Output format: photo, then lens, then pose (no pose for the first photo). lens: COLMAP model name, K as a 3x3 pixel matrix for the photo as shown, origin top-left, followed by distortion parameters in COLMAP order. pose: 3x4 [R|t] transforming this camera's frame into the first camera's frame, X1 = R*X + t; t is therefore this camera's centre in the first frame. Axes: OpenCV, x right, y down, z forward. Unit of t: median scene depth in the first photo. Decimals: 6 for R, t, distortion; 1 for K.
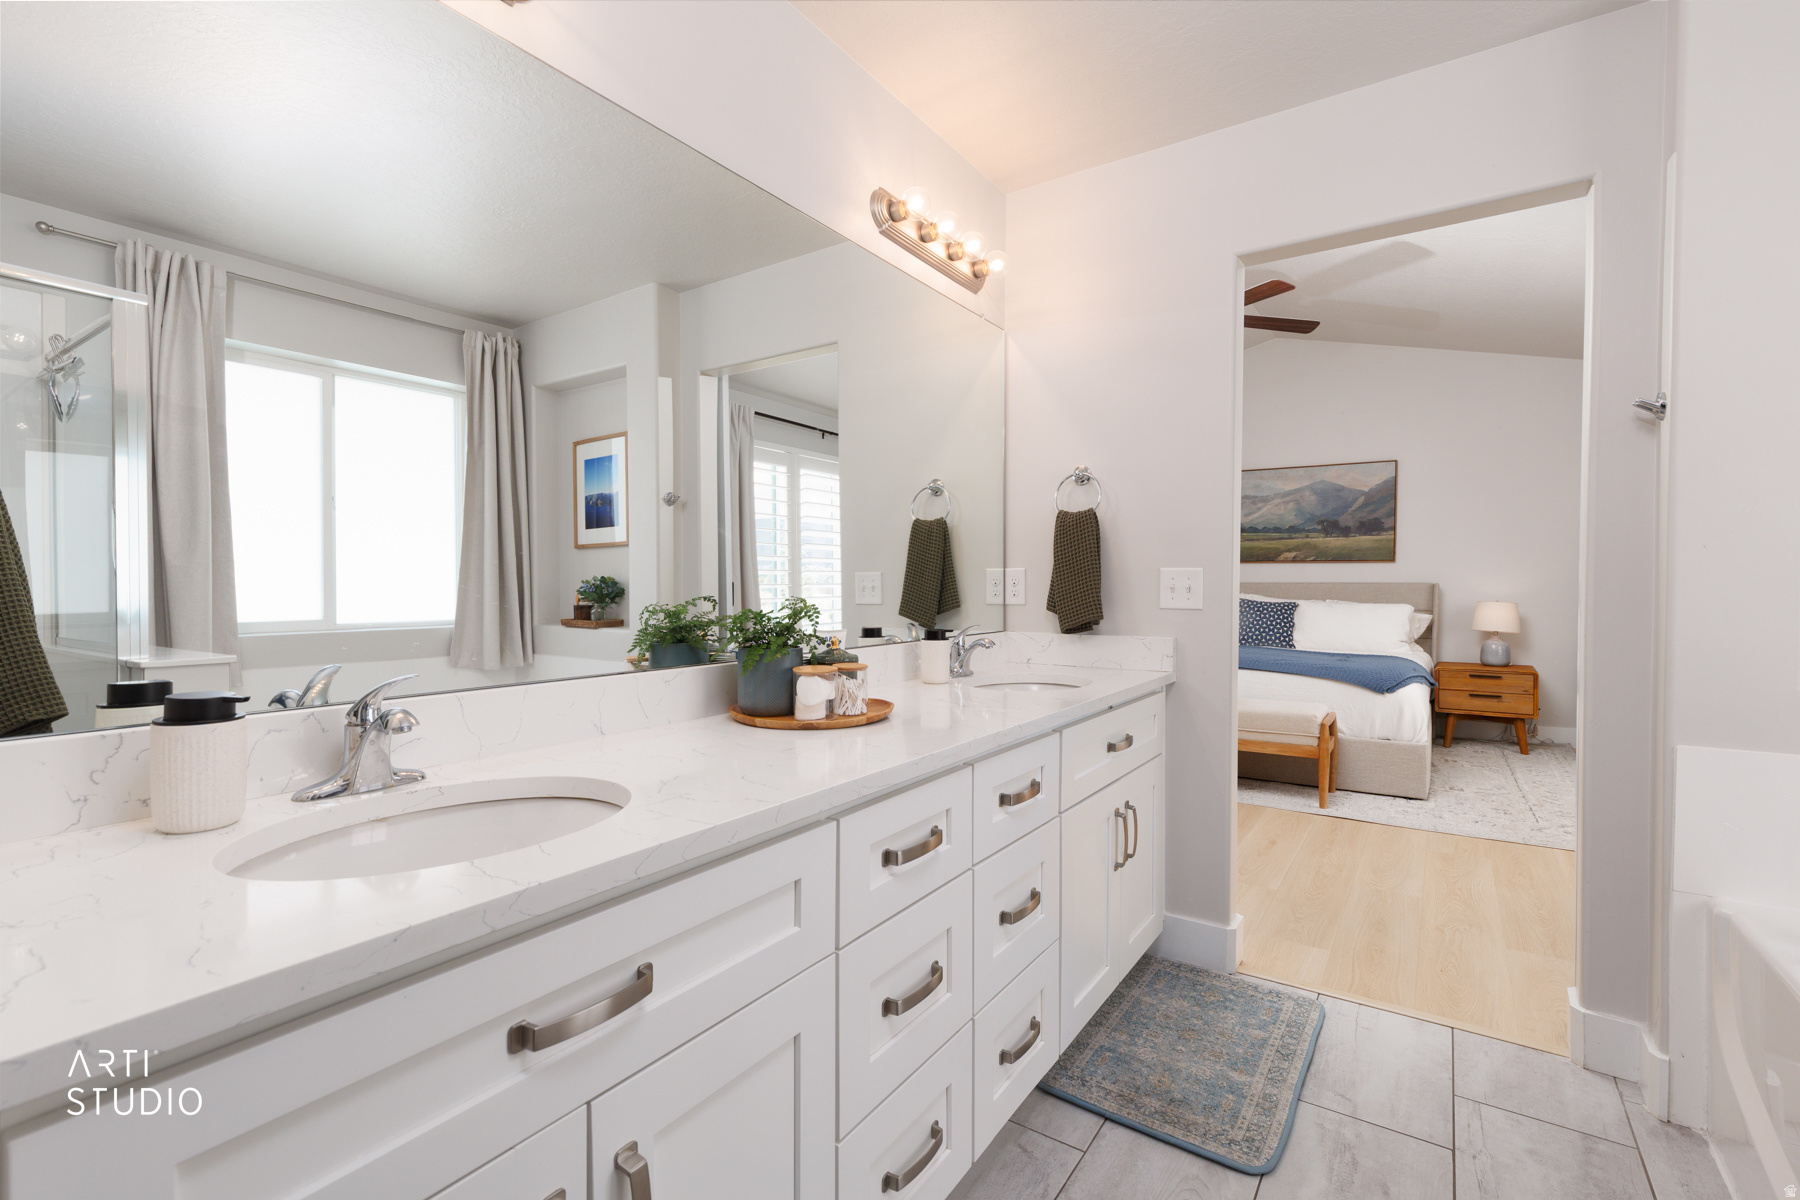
lens RADIAL K [[803.7, 0, 904.7], [0, 803.7, 592.6], [0, 0, 1]] dist [0.005437, -0.001120]
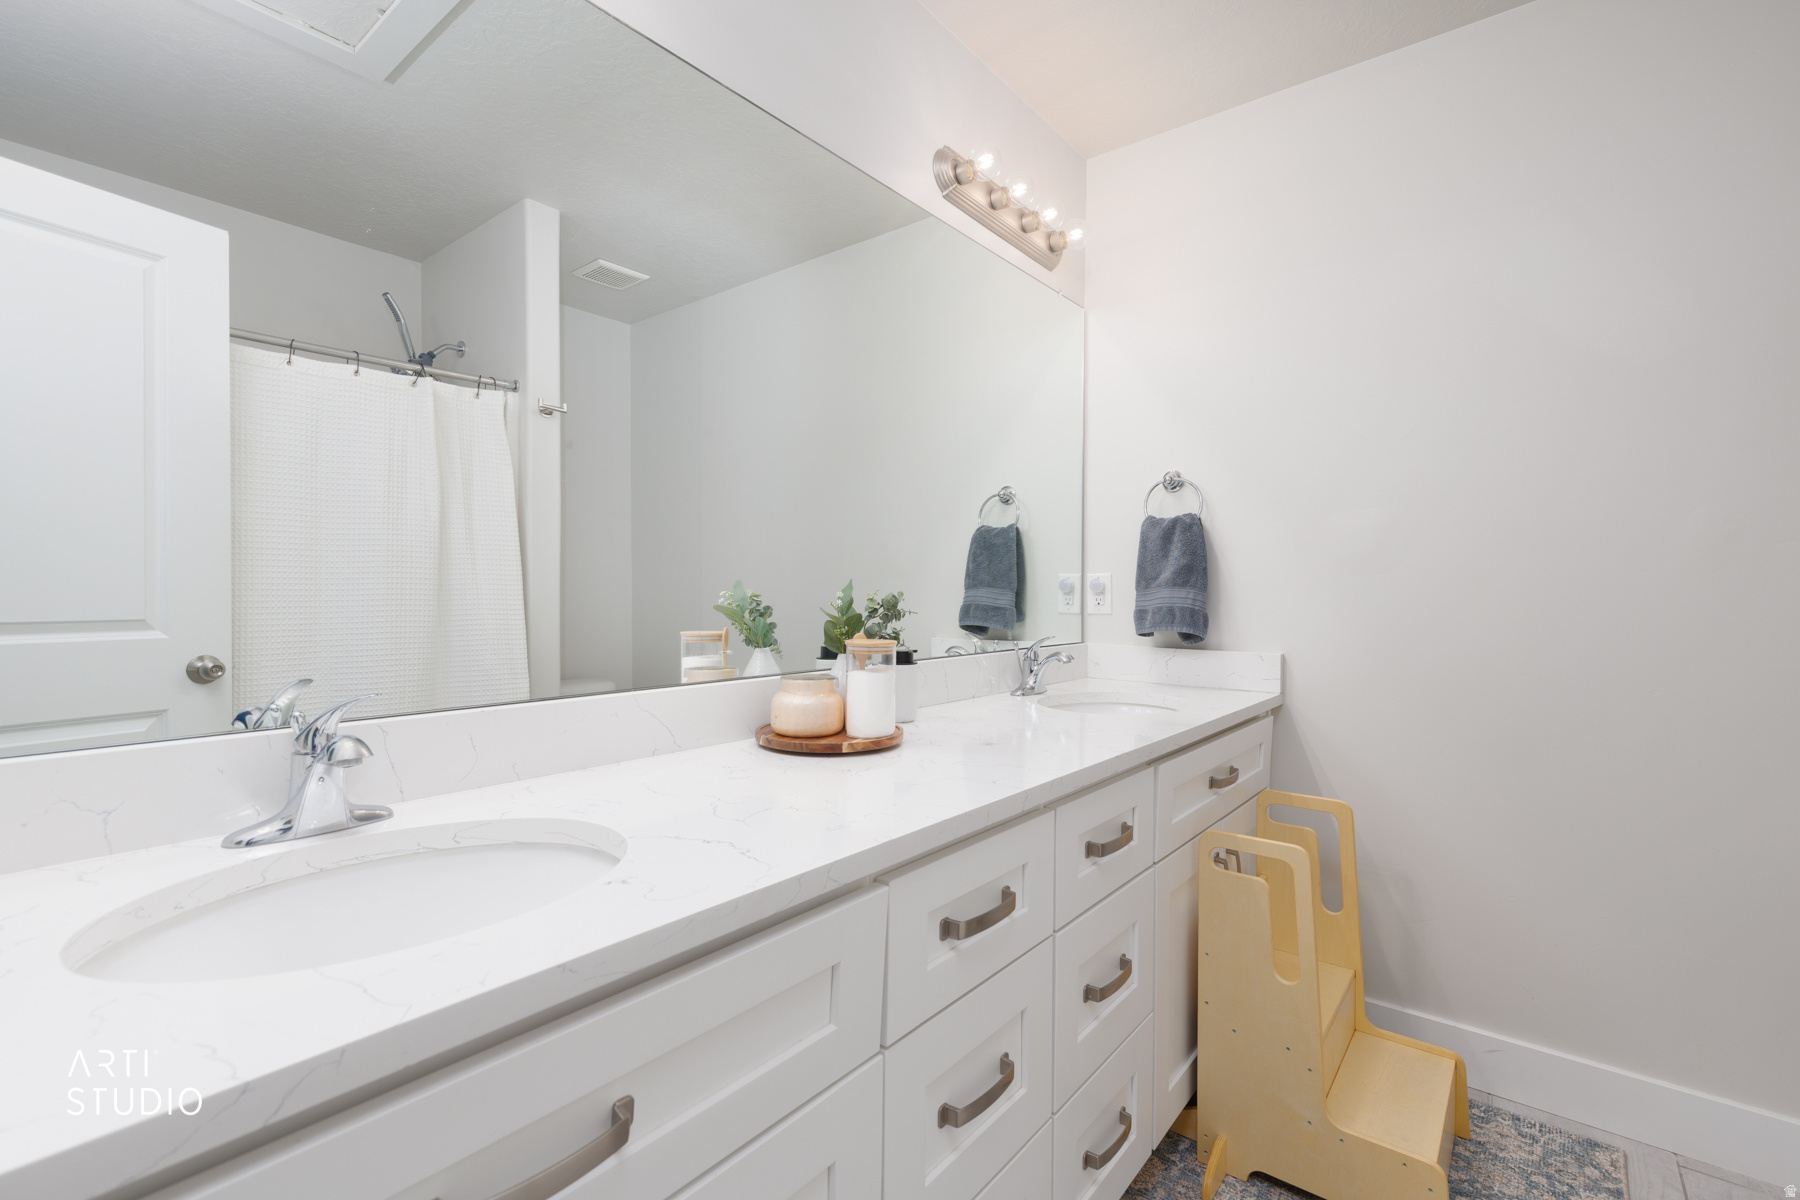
lens RADIAL K [[803.7, 0, 904.7], [0, 803.7, 592.6], [0, 0, 1]] dist [0.005437, -0.001120]
pose [[0.996592, 0.004230, -0.082385, 0.000758], [-0.005408, 0.999886, -0.014079, 0.003506], [0.082316, 0.014477, 0.996501, 0.107101]]
